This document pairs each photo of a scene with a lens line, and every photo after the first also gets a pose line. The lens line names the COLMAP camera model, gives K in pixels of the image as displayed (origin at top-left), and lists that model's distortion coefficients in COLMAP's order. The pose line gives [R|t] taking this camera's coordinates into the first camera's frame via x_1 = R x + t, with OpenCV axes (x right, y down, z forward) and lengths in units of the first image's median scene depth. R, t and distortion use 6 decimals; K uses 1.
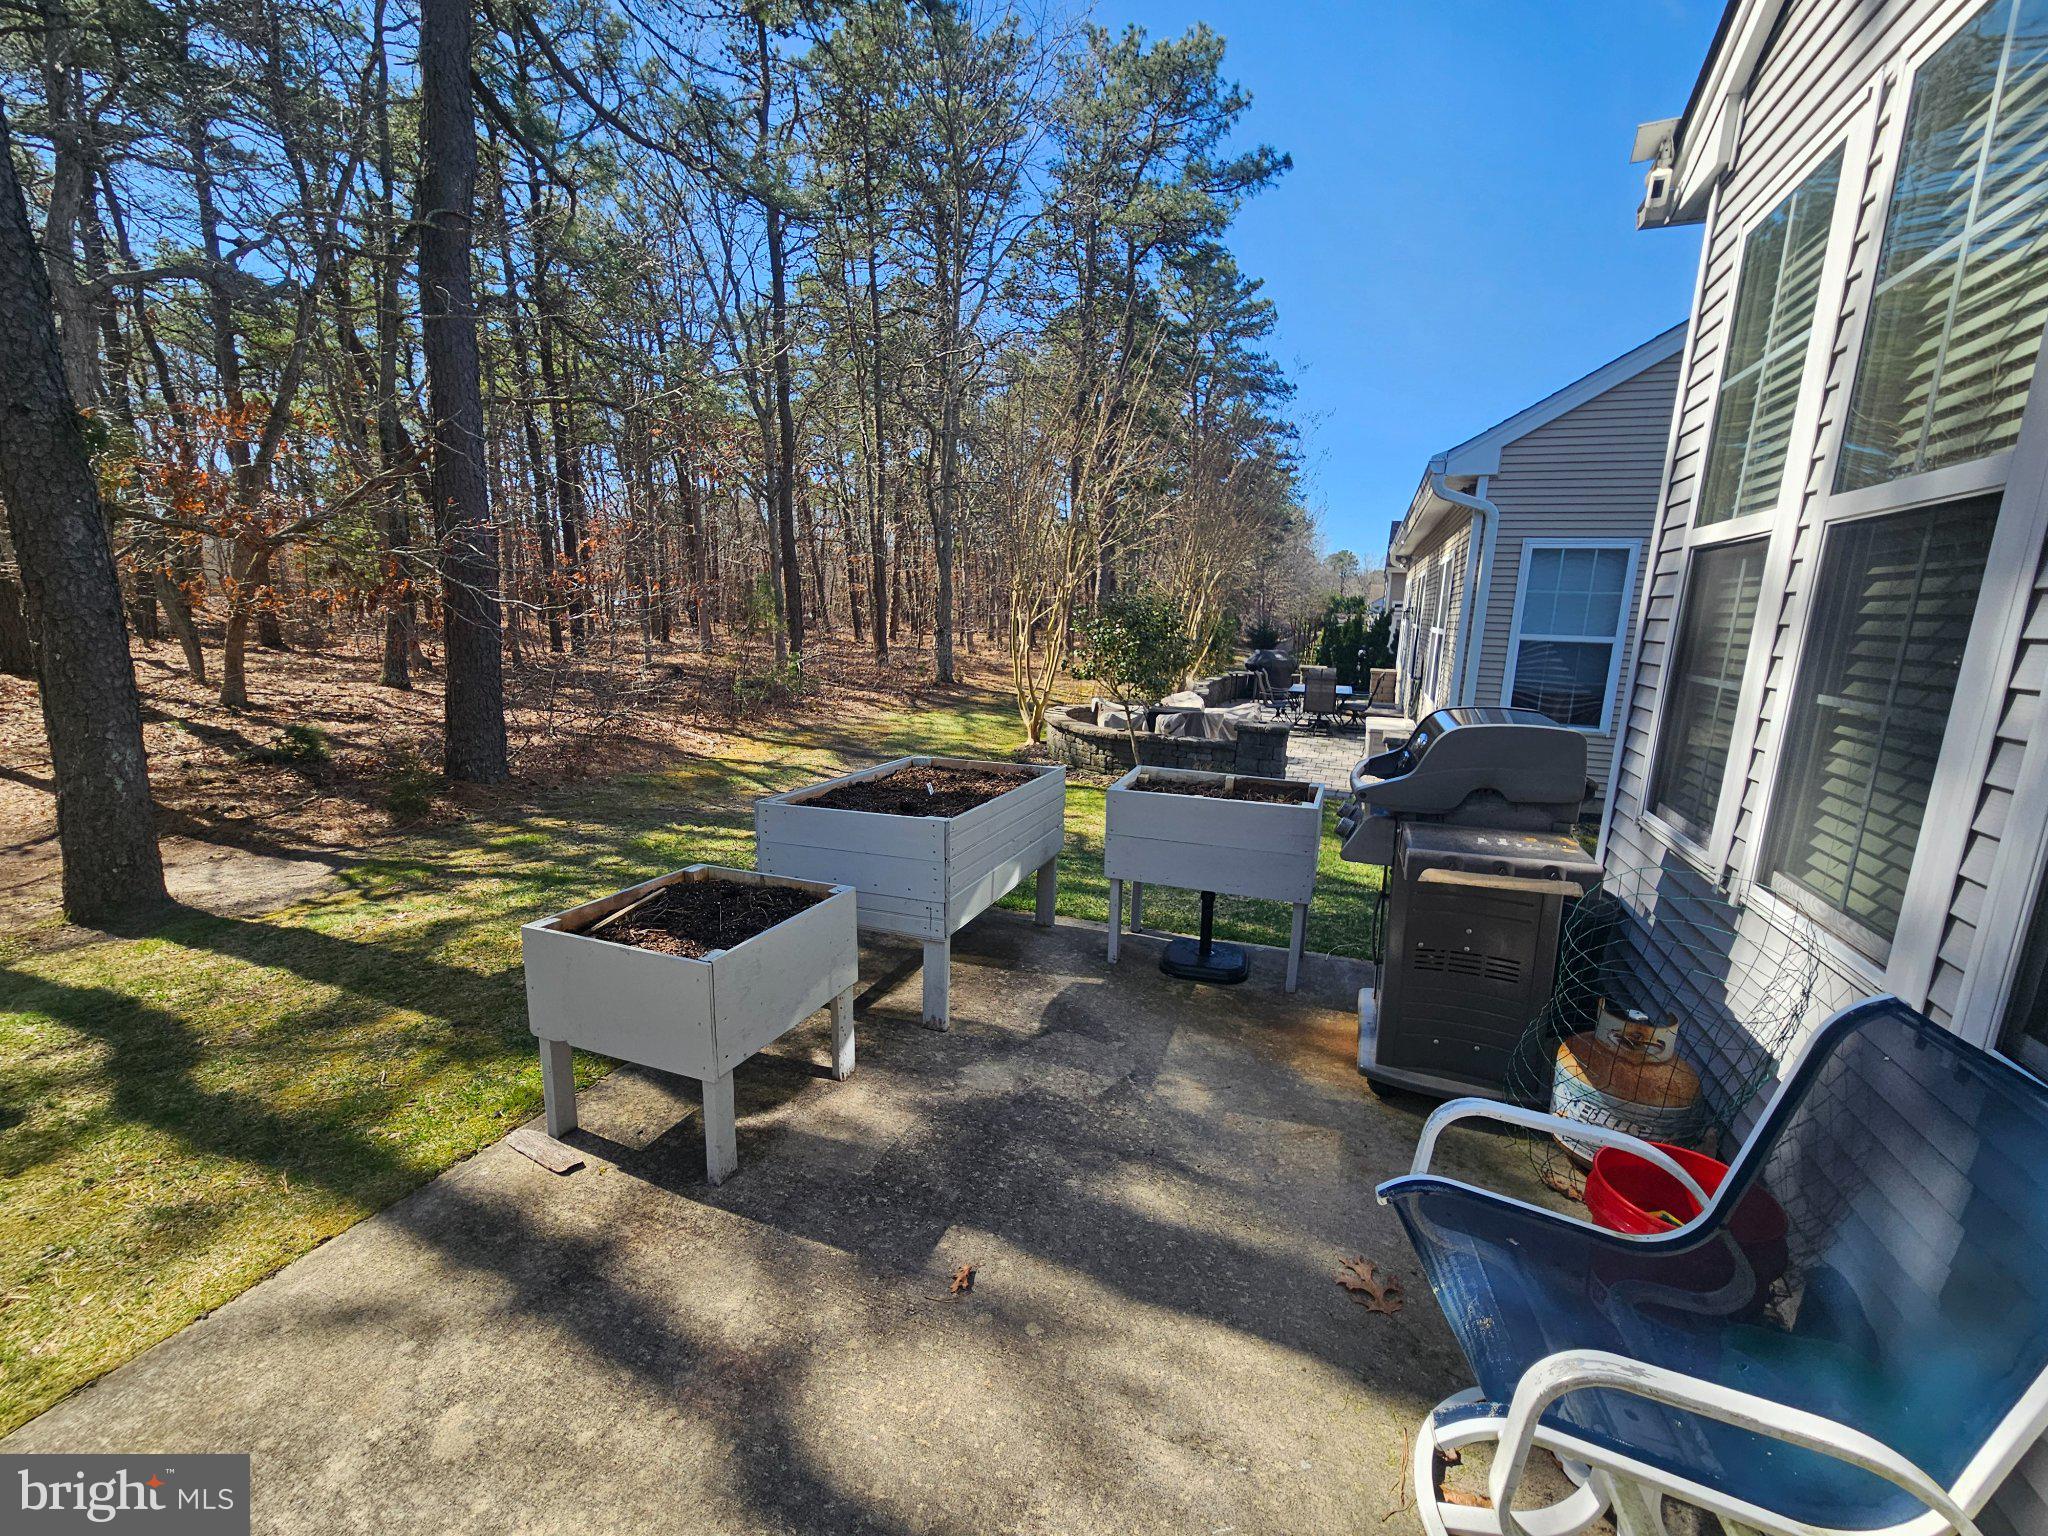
lens RADIAL K [[843.5, 0, 1029.4], [0, 843.5, 773.0], [0, 0, 1]] dist [-0.000999, 0.000094]
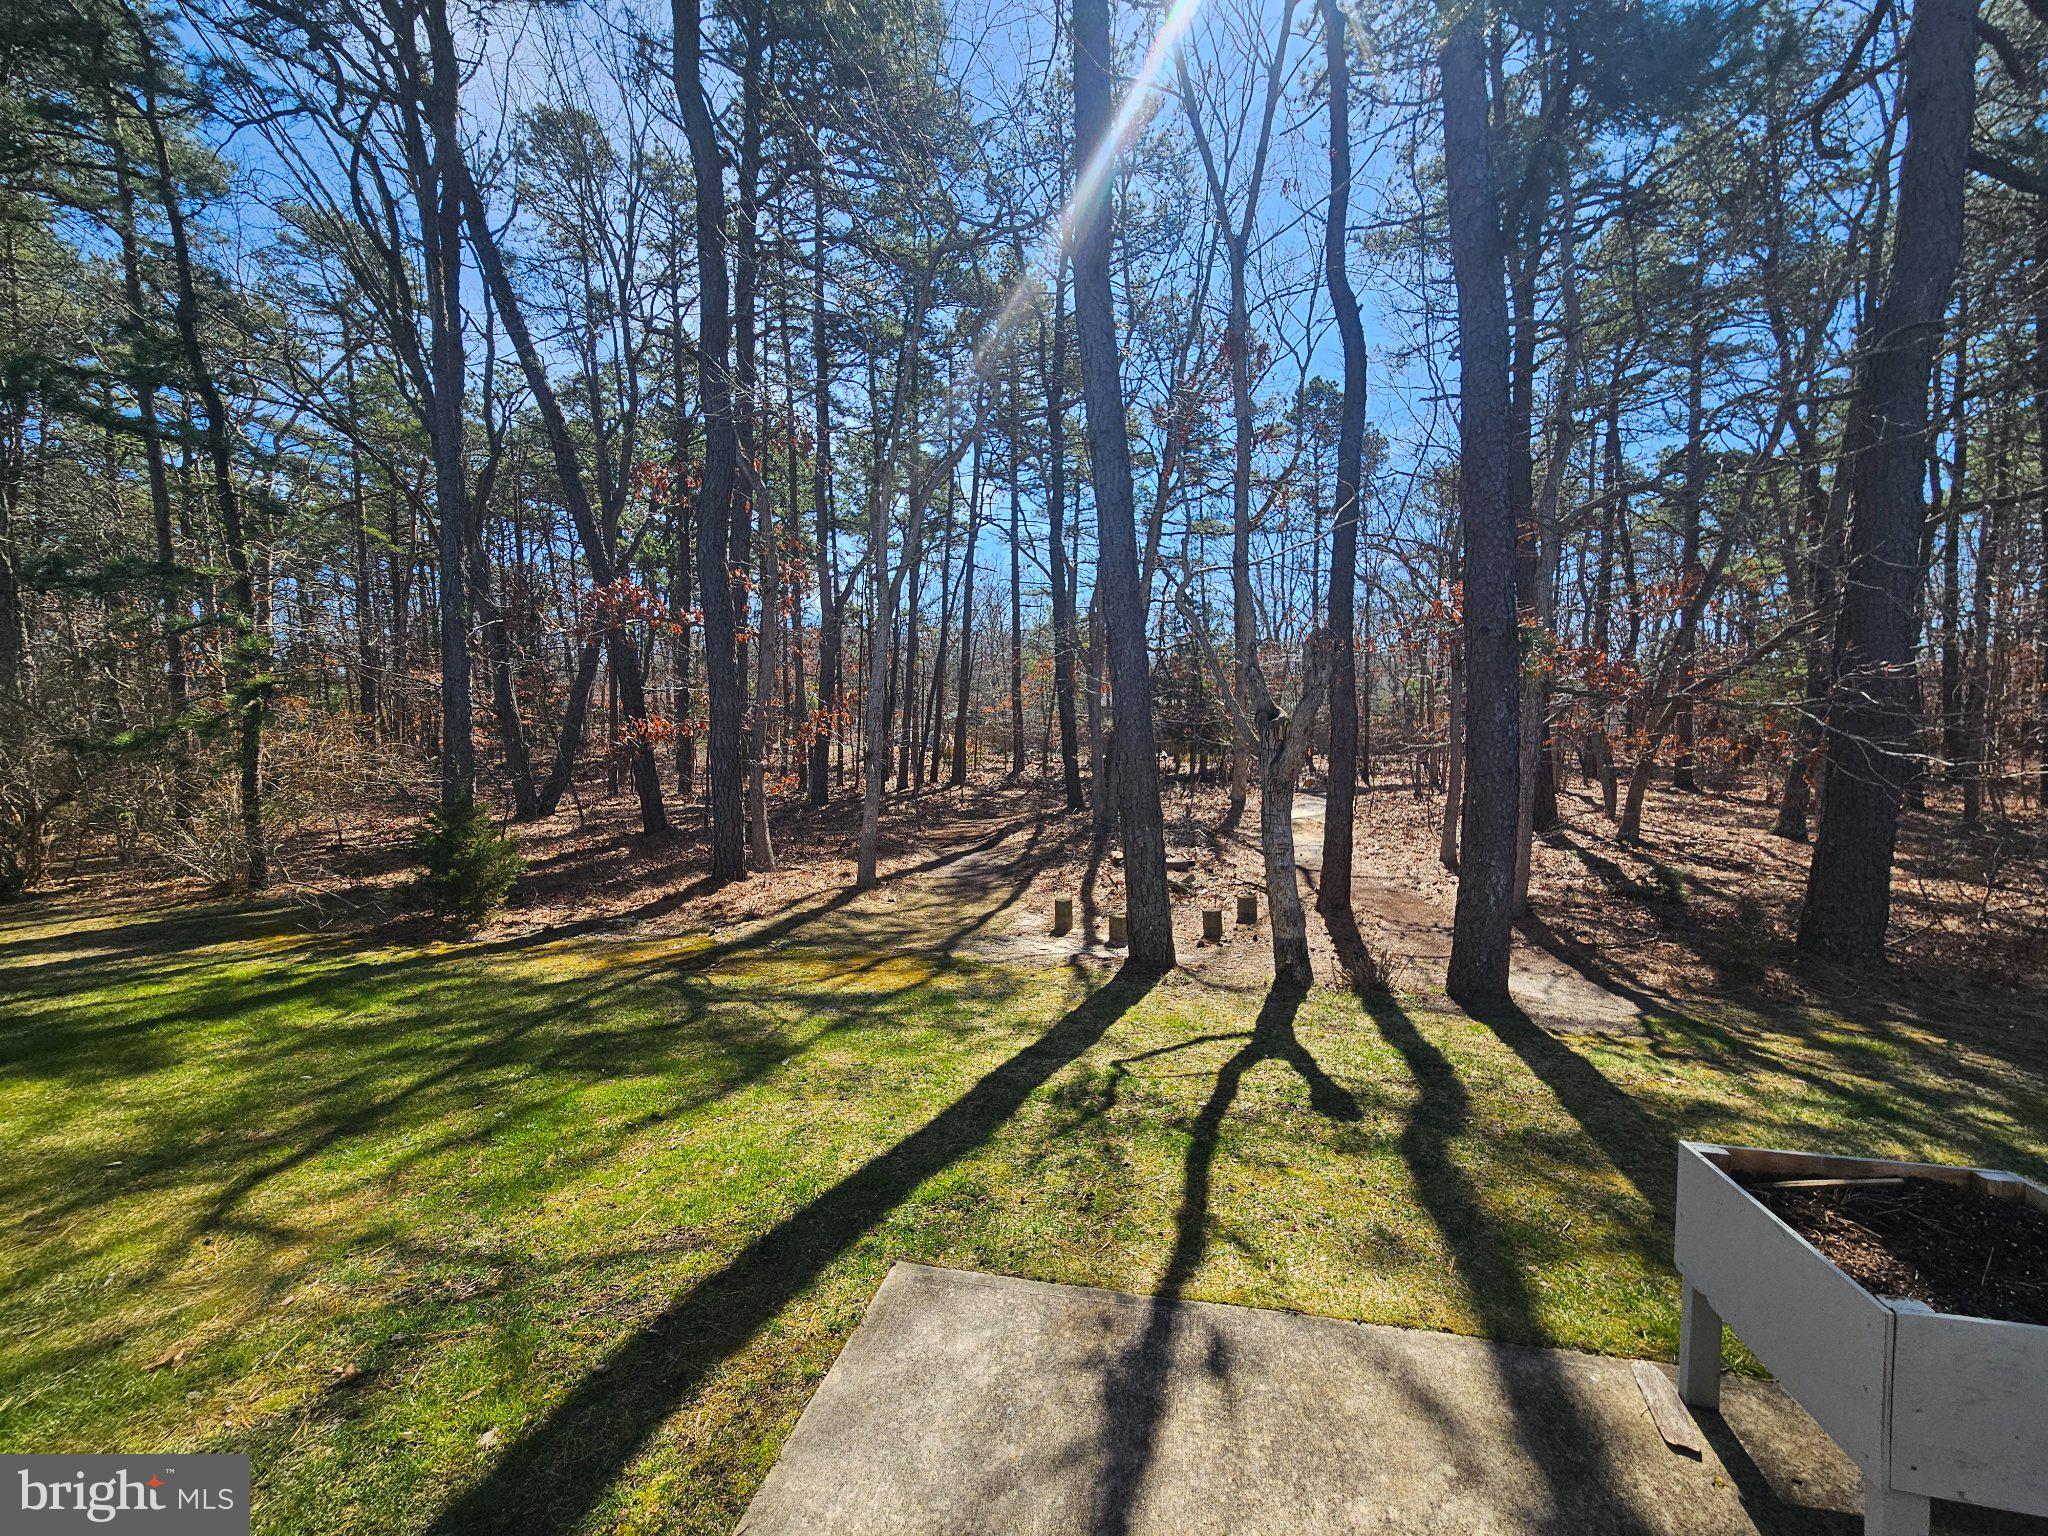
lens RADIAL K [[843.5, 0, 1025.8], [0, 843.5, 775.4], [0, 0, 1]] dist [-0.000999, 0.000094]
pose [[0.157311, 0.022610, -0.987290, 0.088054], [-0.175979, 0.984378, -0.005496, -0.039375], [0.971743, 0.174607, 0.158833, 0.049908]]
